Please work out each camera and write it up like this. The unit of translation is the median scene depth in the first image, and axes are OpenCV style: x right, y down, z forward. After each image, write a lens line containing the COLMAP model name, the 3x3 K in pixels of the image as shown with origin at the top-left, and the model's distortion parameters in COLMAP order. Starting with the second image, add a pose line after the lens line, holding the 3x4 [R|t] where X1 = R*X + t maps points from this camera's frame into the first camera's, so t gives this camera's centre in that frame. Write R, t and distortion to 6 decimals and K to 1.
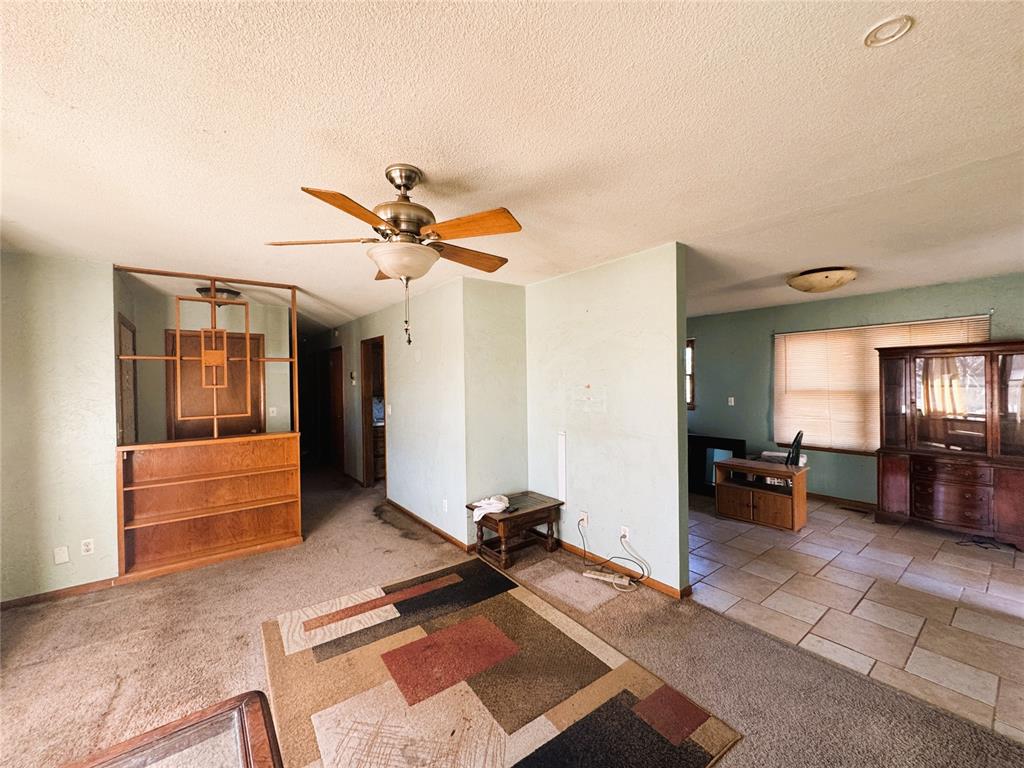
lens RADIAL K [[412.2, 0, 509.5], [0, 412.2, 381.1], [0, 0, 1]] dist [-0.005655, 0.000839]
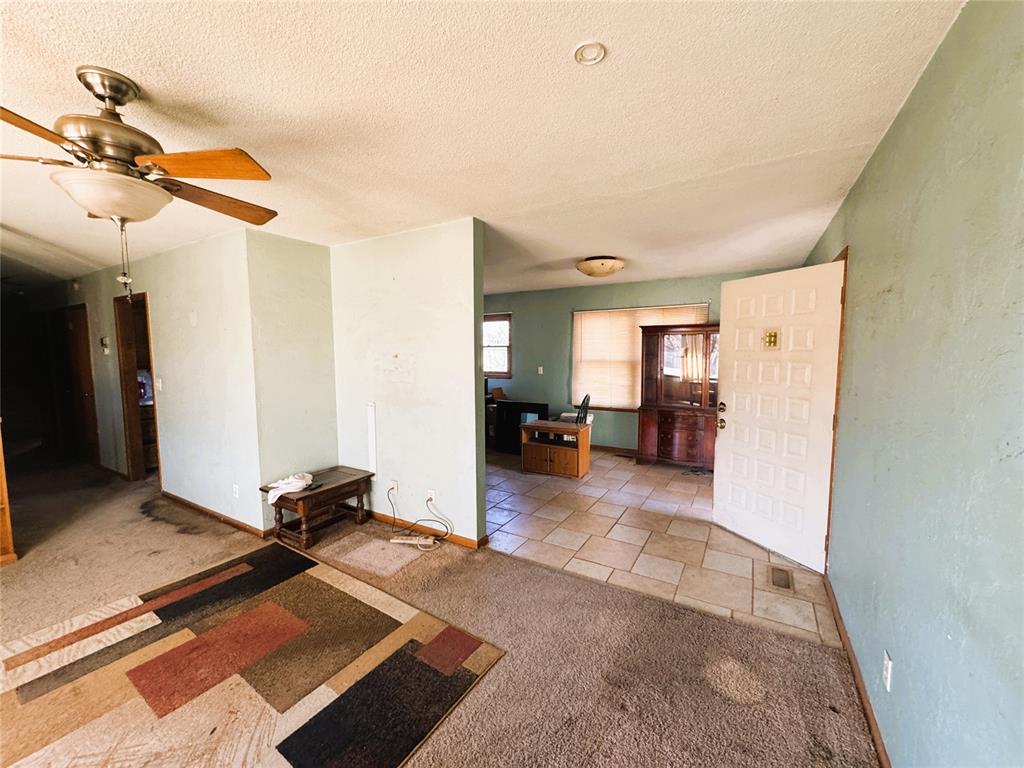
lens RADIAL K [[412.2, 0, 513.7], [0, 412.2, 381.7], [0, 0, 1]] dist [-0.005655, 0.000839]
pose [[0.927517, -0.020340, 0.373227, 0.095492], [-0.006110, 0.997560, 0.069548, 0.004305], [-0.373731, -0.066787, 0.925130, -0.029705]]
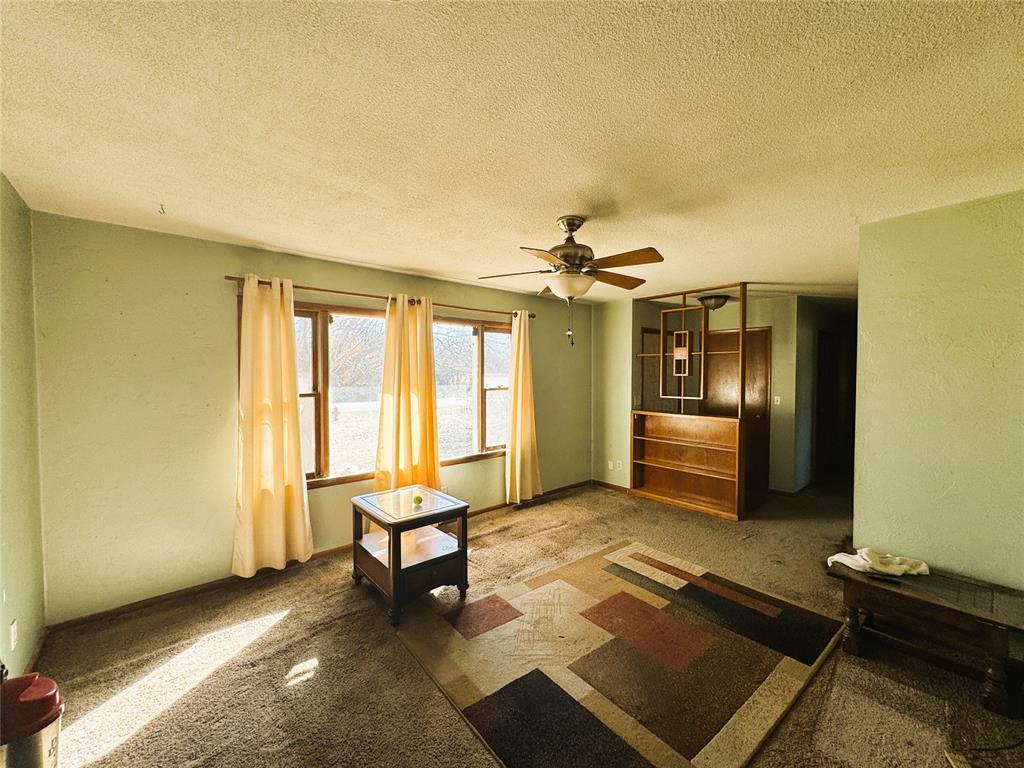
lens RADIAL K [[412.2, 0, 507.1], [0, 412.2, 381.2], [0, 0, 1]] dist [-0.005655, 0.000839]
pose [[0.040576, 0.036033, -0.998527, 0.691444], [-0.004090, 0.999347, 0.035896, -0.012858], [0.999168, 0.002627, 0.040697, 0.455561]]
